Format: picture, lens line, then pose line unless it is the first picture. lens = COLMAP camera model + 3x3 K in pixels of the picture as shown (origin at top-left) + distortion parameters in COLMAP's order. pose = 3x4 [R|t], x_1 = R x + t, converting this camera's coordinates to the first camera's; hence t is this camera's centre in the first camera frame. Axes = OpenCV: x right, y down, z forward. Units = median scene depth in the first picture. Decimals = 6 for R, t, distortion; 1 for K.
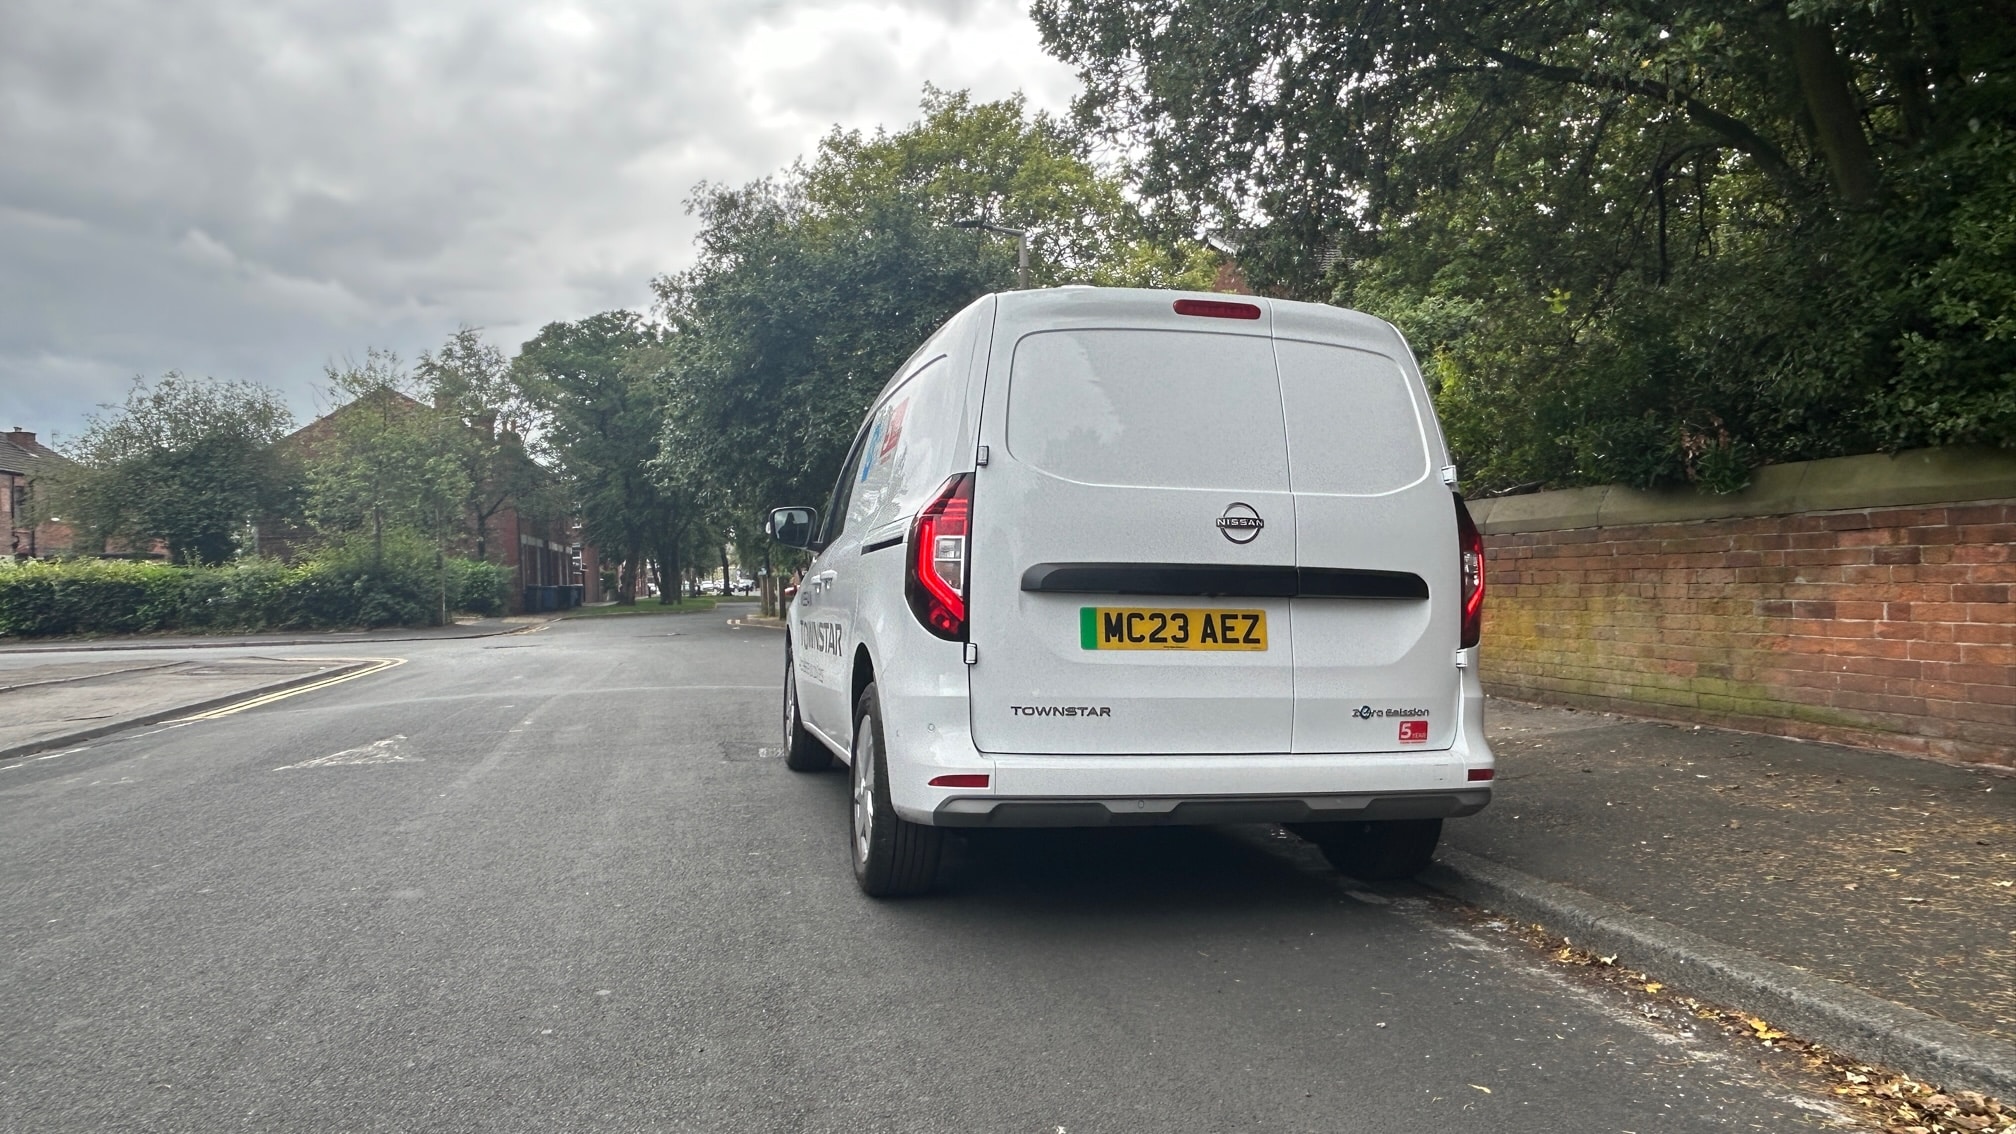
lens RADIAL K [[1402.9, 0, 1015.4], [0, 1402.9, 572.2], [0, 0, 1]] dist [0.001754, -0.017944]
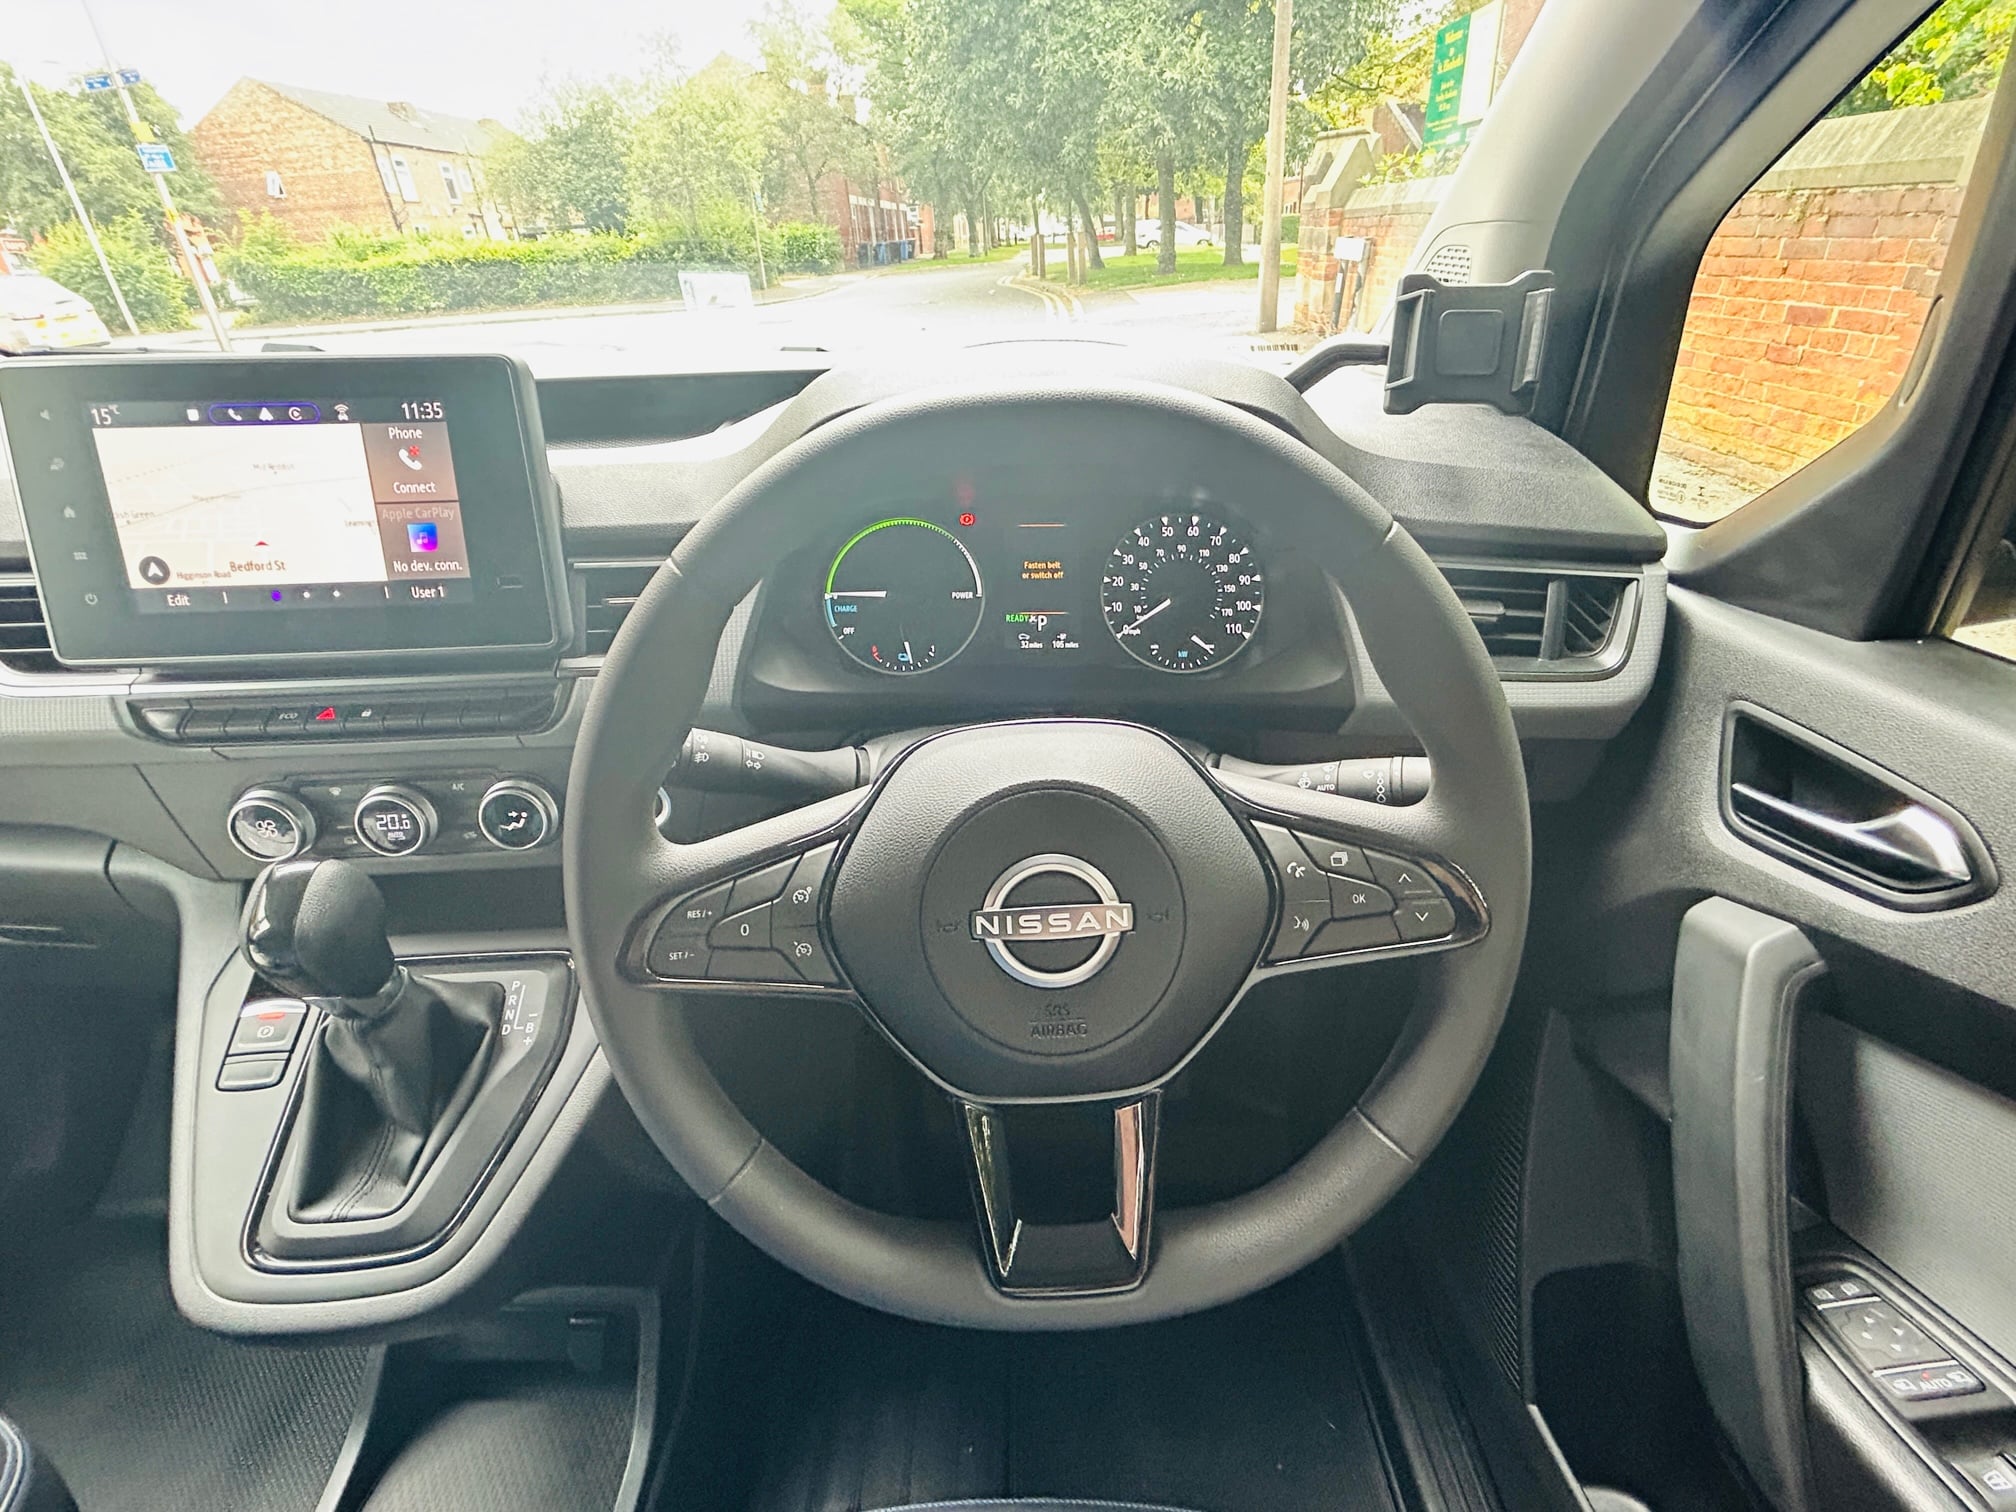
lens RADIAL K [[942.8, 0, 1007.5], [0, 942.8, 750.4], [0, 0, 1]] dist [0.001651, 0.000912]
pose [[0.967876, 0.095175, -0.232720, 0.075327], [0.032362, 0.870732, 0.490691, -0.043973], [0.249339, -0.482459, 0.839681, 1.067588]]
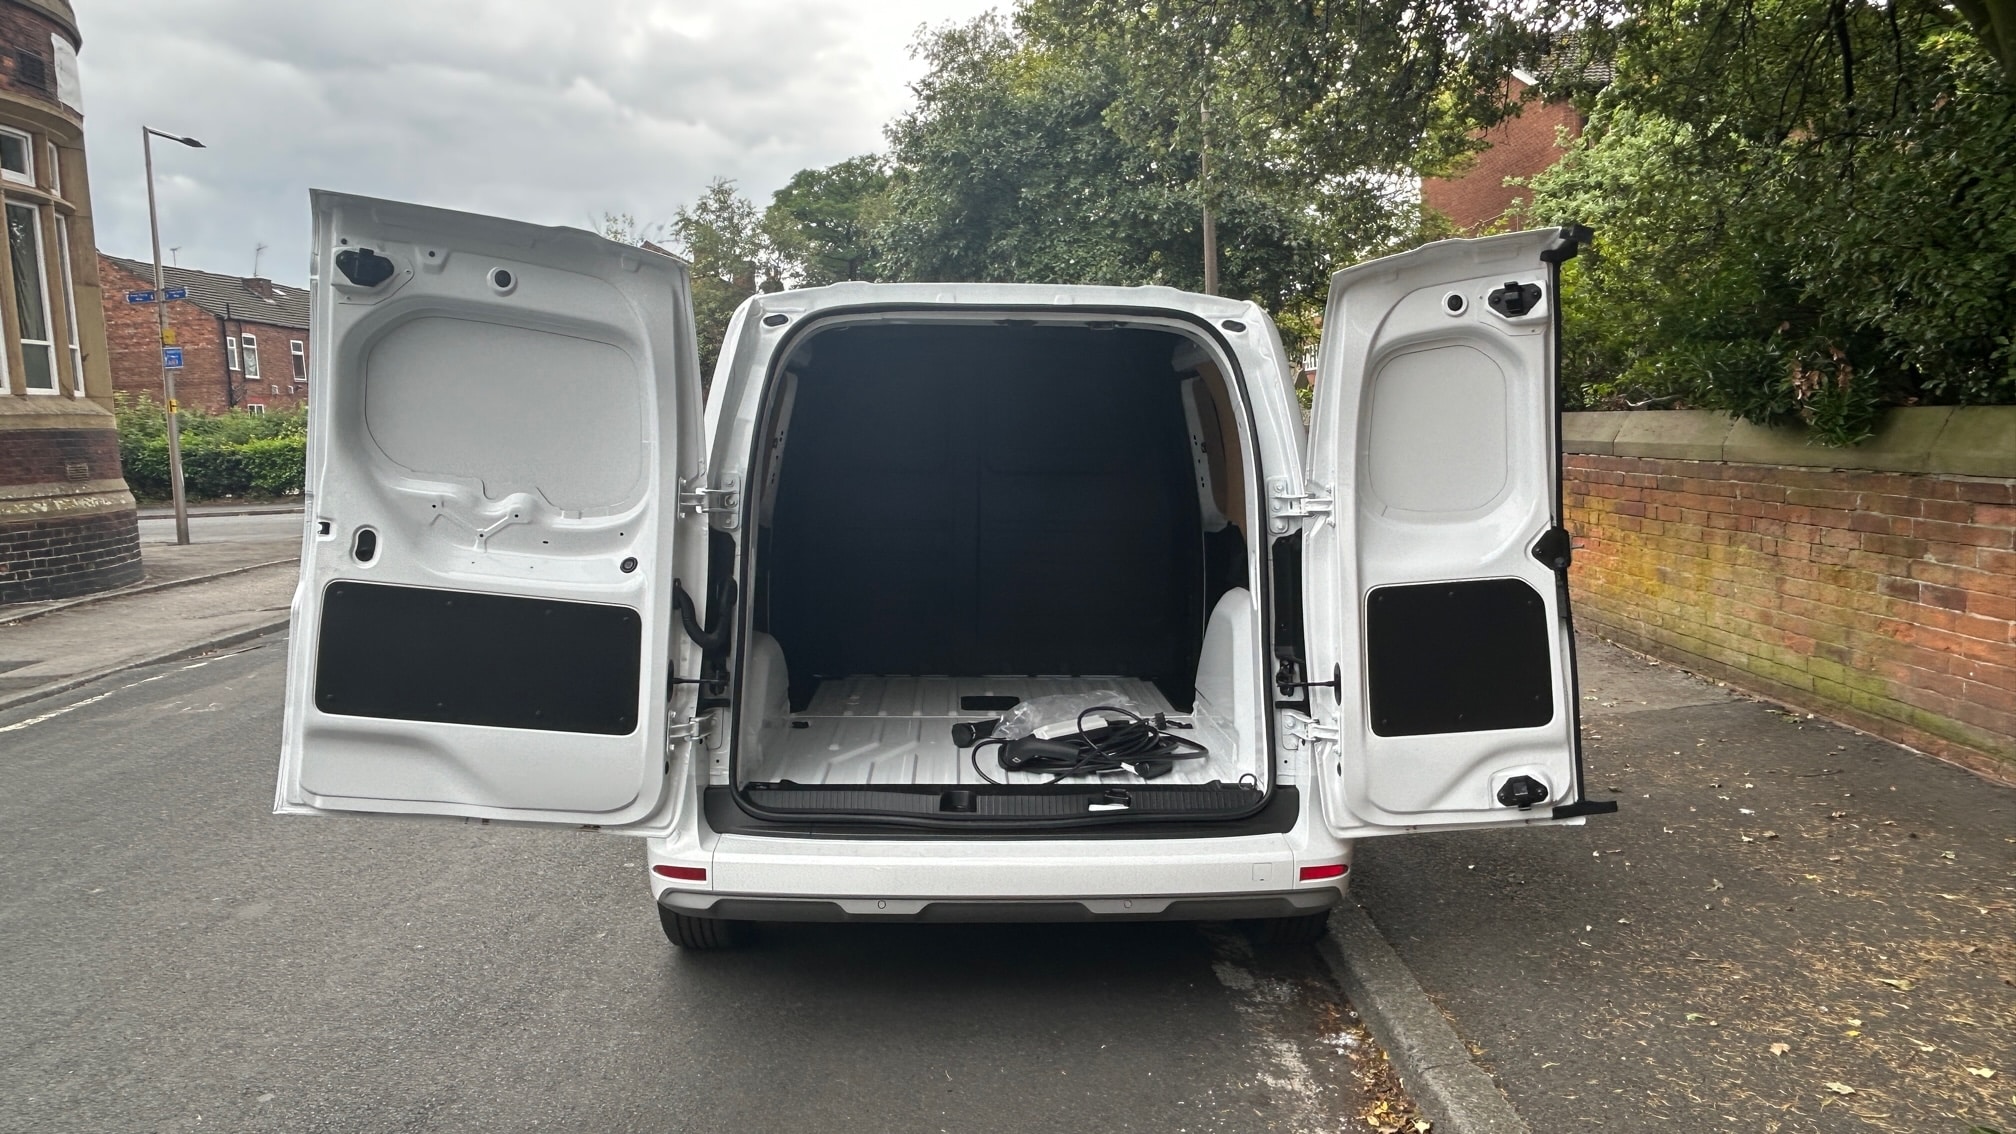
lens RADIAL K [[1402.9, 0, 1005.9], [0, 1402.9, 582.5], [0, 0, 1]] dist [0.001754, -0.017944]
pose [[0.978339, 0.014087, -0.206529, 0.221213], [0.012587, 0.991788, 0.127272, -0.093052], [0.206626, -0.127115, 0.970128, 0.123121]]
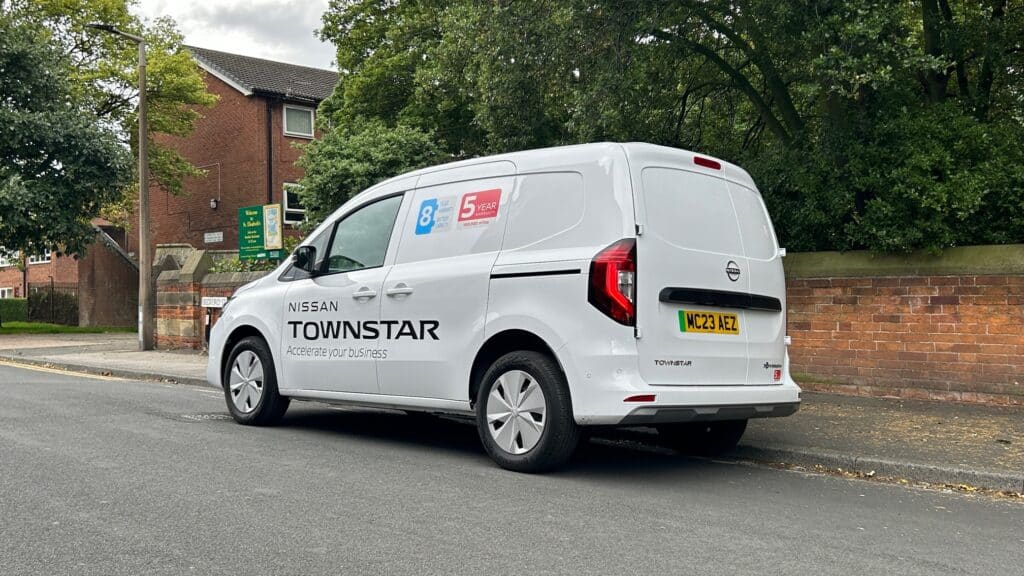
lens RADIAL K [[1035.8, 0, 513.2], [0, 1035.8, 285.0], [0, 0, 1]] dist [-0.008050, 0.000000]
pose [[0.855552, 0.040657, 0.516118, -0.589129], [-0.029450, 0.999119, -0.029888, 0.026148], [-0.516878, 0.010371, 0.855996, -0.078501]]
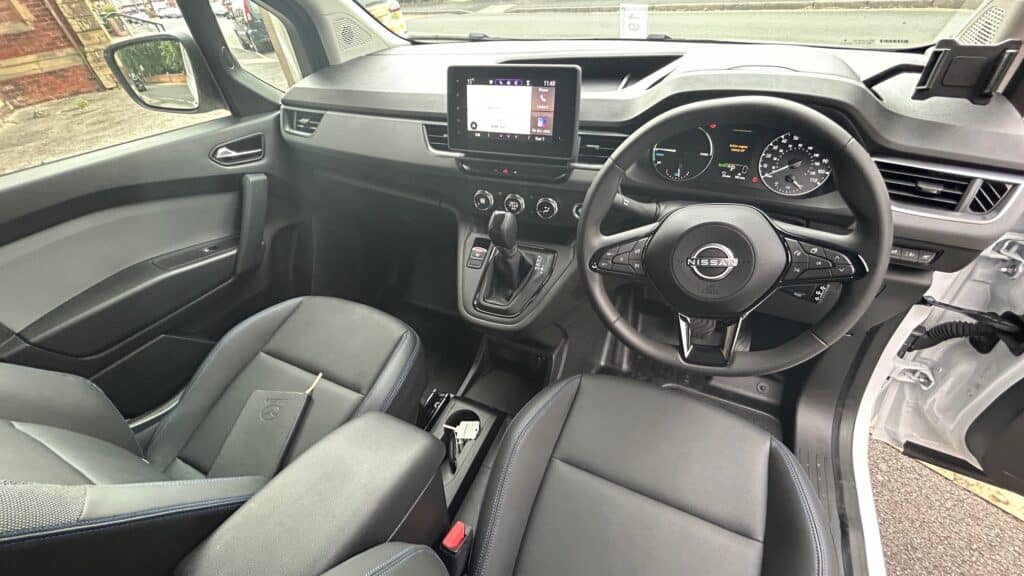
lens RADIAL K [[407.4, 0, 513.3], [0, 407.4, 288.0], [0, 0, 1]] dist [-0.001911, 0.001325]
pose [[0.764869, 0.353199, -0.538726, 0.081839], [0.095797, 0.764627, 0.637314, -0.062118], [0.637023, -0.539070, 0.551004, 1.033238]]
